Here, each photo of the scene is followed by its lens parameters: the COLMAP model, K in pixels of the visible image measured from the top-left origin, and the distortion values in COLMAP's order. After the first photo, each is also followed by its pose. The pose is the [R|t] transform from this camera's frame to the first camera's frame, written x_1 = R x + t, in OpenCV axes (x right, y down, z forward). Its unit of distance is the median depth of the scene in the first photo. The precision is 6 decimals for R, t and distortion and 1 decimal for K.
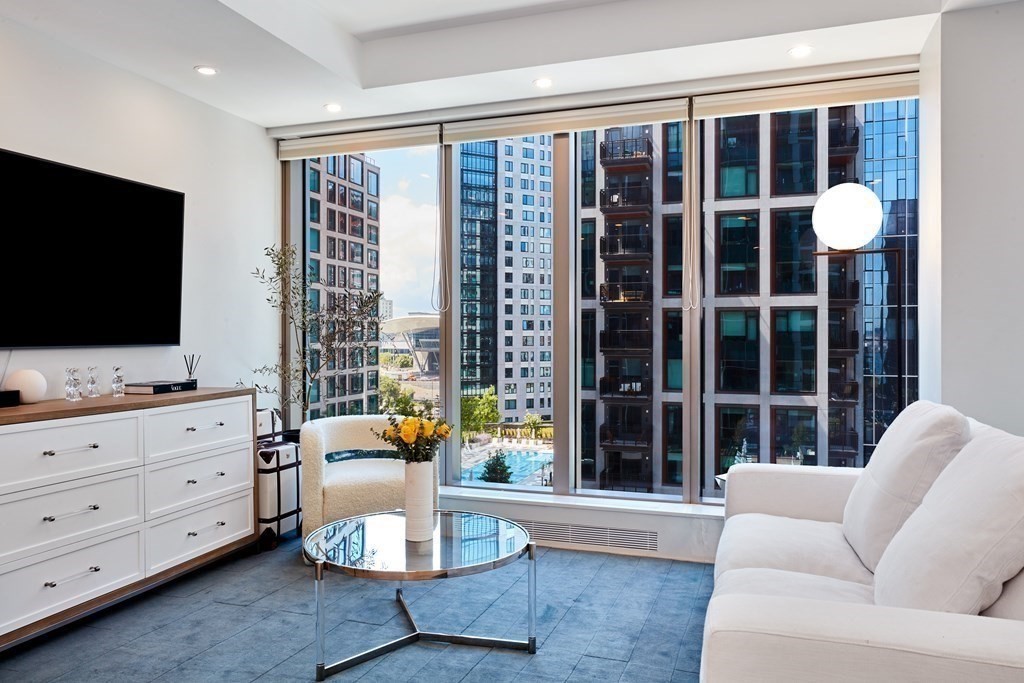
lens RADIAL K [[775.0, 0, 502.5], [0, 775.0, 329.0], [0, 0, 1]] dist [-0.017199, 0.019547]
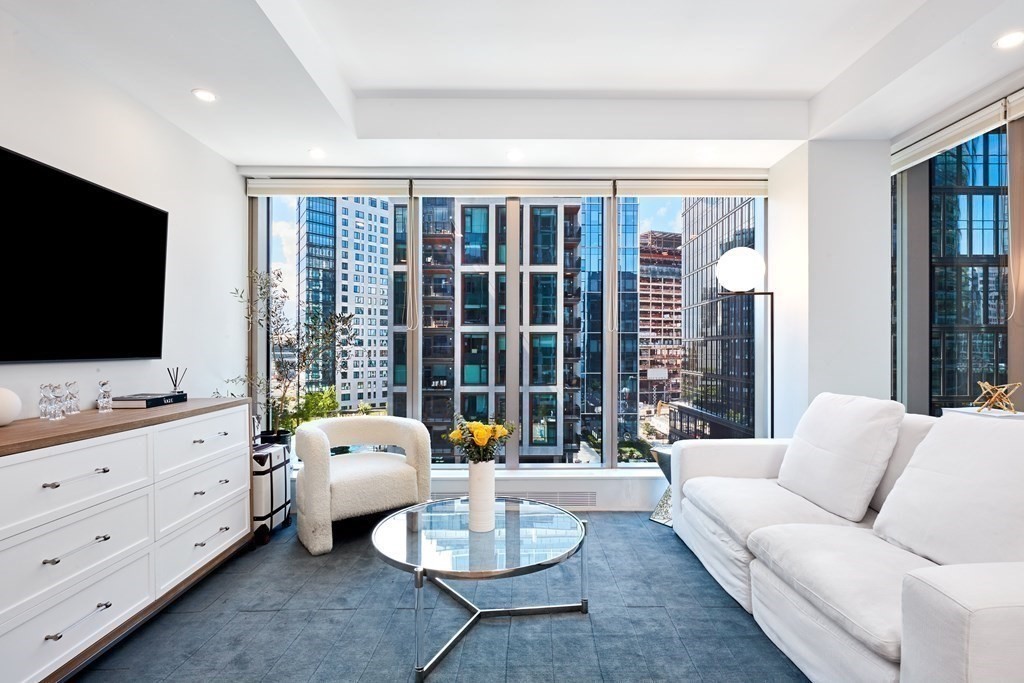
lens RADIAL K [[483.2, 0, 512.1], [0, 483.2, 345.8], [0, 0, 1]] dist [-0.002366, -0.002773]
pose [[0.925095, 0.003839, 0.379716, -0.078045], [-0.003878, 0.999992, -0.000662, 0.000880], [-0.379716, -0.000860, 0.925103, 0.076580]]
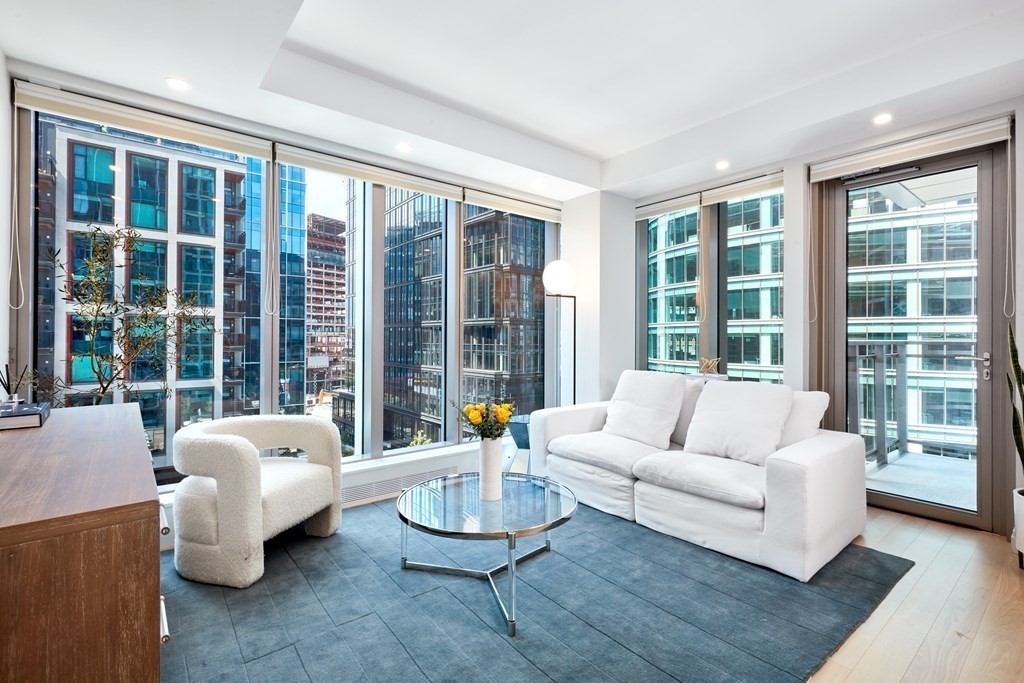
lens RADIAL K [[483.2, 0, 511.5], [0, 483.2, 333.4], [0, 0, 1]] dist [-0.002366, -0.002773]
pose [[0.483104, 0.011787, 0.875484, -0.176228], [-0.013011, 0.999896, -0.006283, 0.001093], [-0.875466, -0.008356, 0.483207, 0.132936]]
